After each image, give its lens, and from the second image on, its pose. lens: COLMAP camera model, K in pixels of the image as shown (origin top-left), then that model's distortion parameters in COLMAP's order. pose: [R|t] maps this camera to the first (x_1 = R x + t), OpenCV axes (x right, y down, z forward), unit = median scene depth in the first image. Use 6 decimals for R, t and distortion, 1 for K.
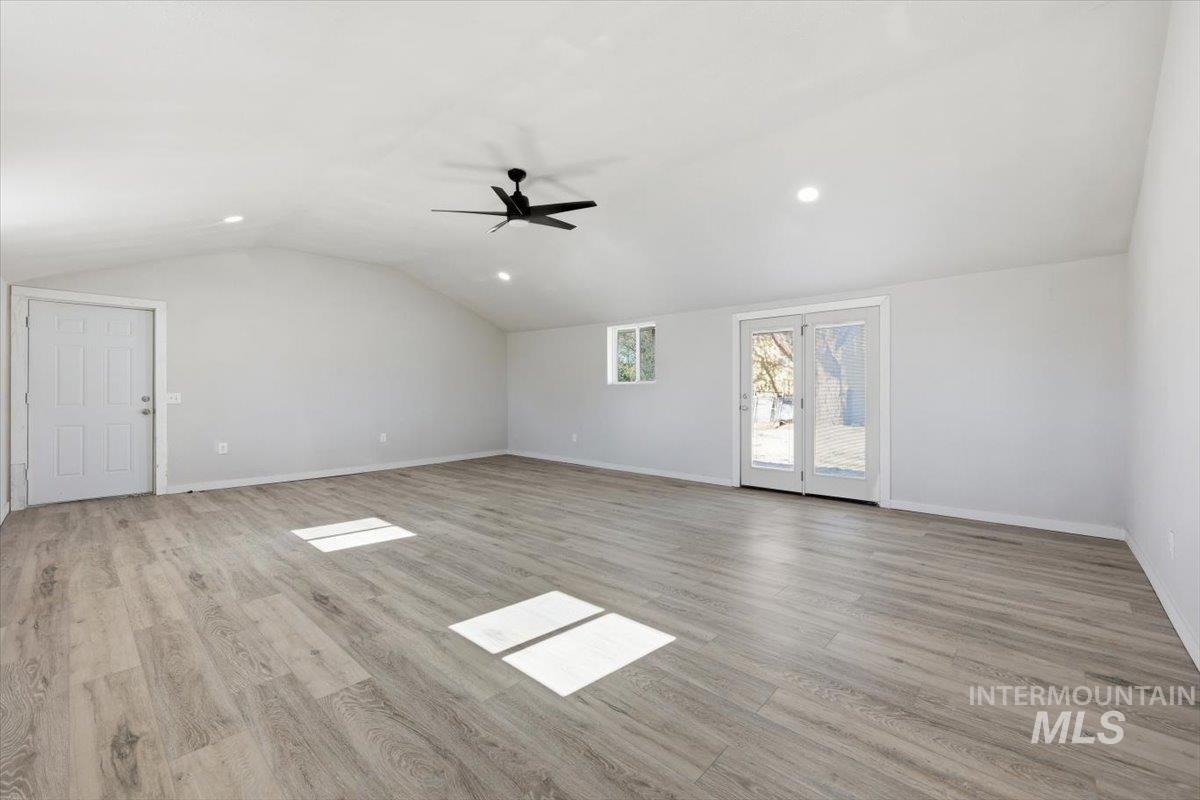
lens RADIAL K [[494.6, 0, 588.3], [0, 494.6, 392.3], [0, 0, 1]] dist [0.001431, -0.000032]
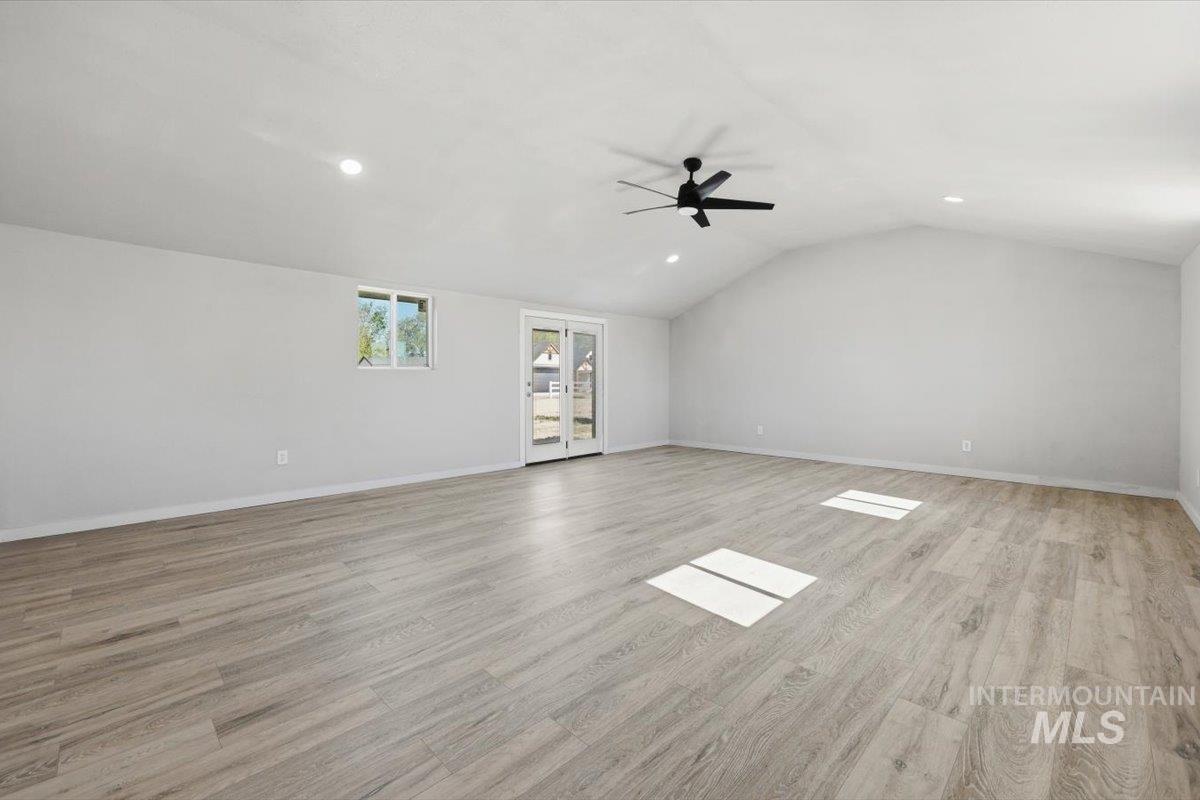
lens RADIAL K [[510.0, 0, 600.5], [0, 510.0, 382.3], [0, 0, 1]] dist [0.002497, 0.000210]
pose [[0.012555, -0.001022, 0.999921, -1.581737], [-0.000005, 0.999999, 0.001023, 0.007356], [-0.999921, -0.000018, 0.012555, 1.559736]]
